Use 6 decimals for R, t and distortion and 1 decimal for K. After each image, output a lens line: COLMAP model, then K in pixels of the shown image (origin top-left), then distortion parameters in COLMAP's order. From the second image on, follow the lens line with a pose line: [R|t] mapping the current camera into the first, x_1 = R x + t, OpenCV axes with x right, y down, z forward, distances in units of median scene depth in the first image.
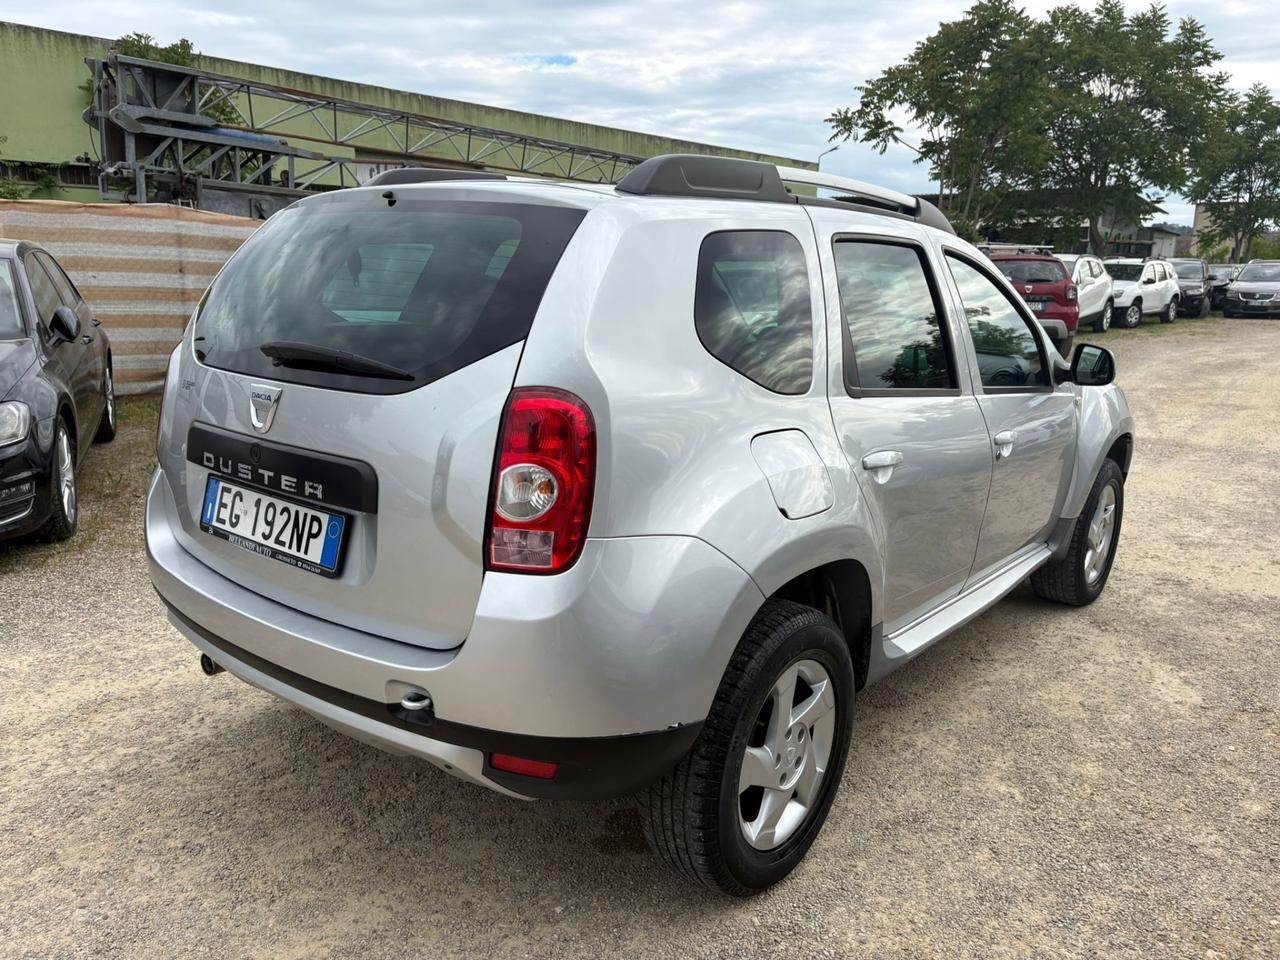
lens RADIAL K [[971.7, 0, 637.0], [0, 971.7, 483.3], [0, 0, 1]] dist [0.052569, -0.059221]
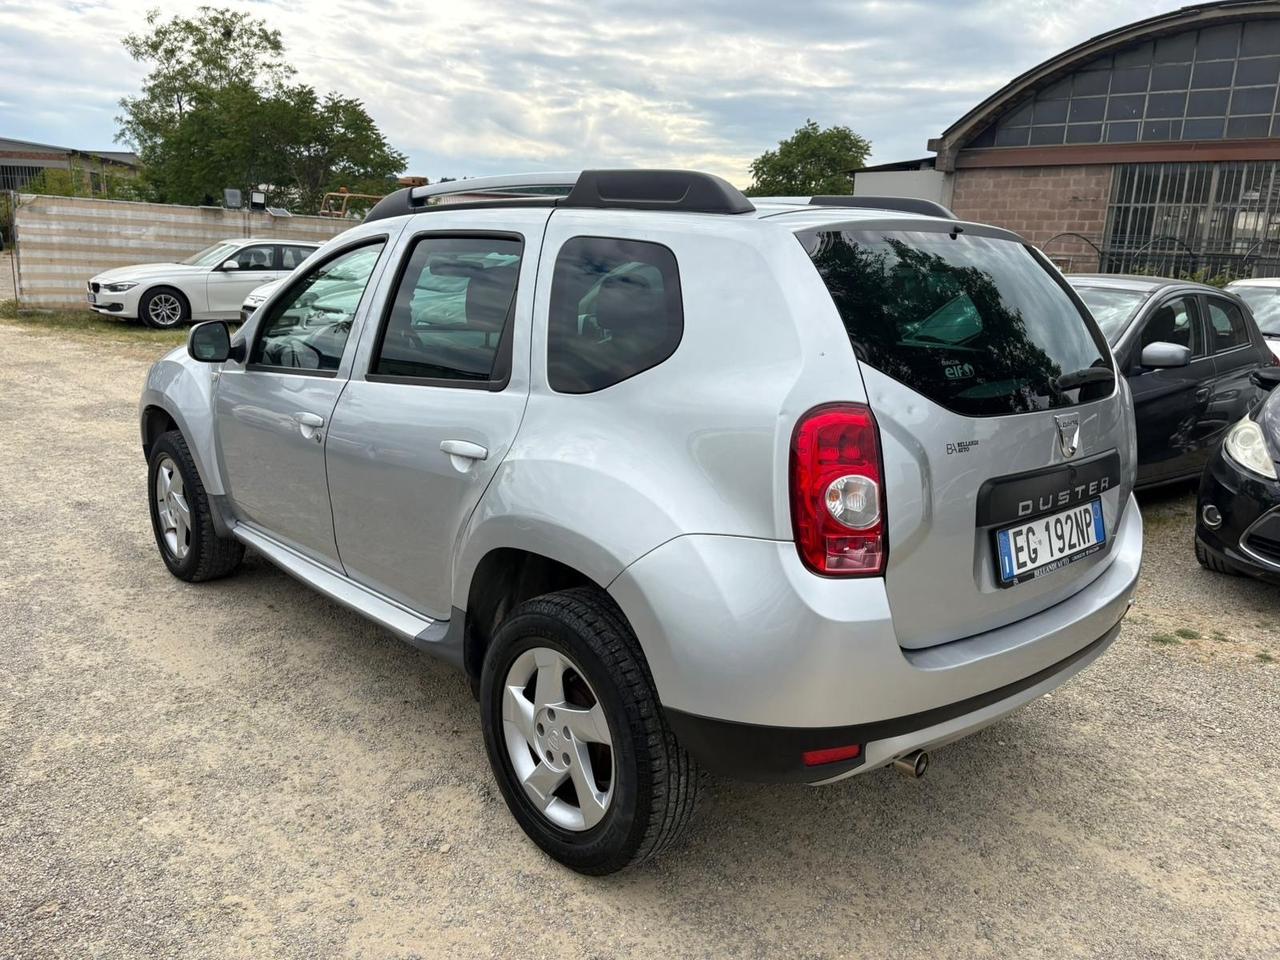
lens RADIAL K [[971.7, 0, 642.4], [0, 971.7, 483.2], [0, 0, 1]] dist [0.052569, -0.059221]
pose [[0.146521, -0.249421, 0.957246, -0.837442], [0.188656, 0.956975, 0.220473, -0.196643], [-0.971051, 0.148286, 0.187272, 0.701165]]
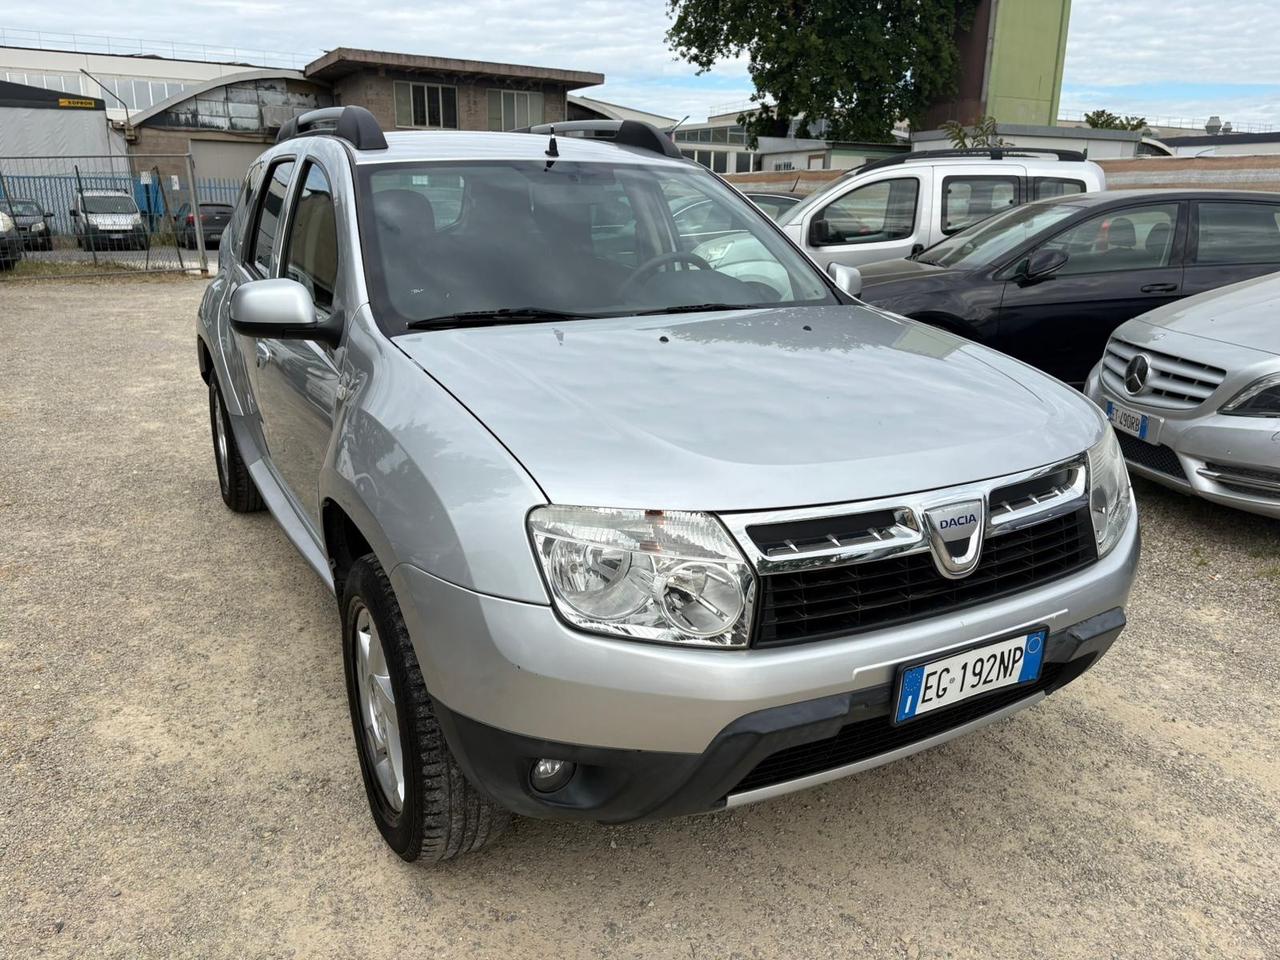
lens RADIAL K [[971.7, 0, 643.1], [0, 971.7, 484.3], [0, 0, 1]] dist [0.052569, -0.059221]
pose [[-0.376264, 0.230927, -0.897272, 0.982912], [-0.223737, 0.917133, 0.329861, -0.286244], [0.899092, 0.324868, -0.293417, 1.437451]]
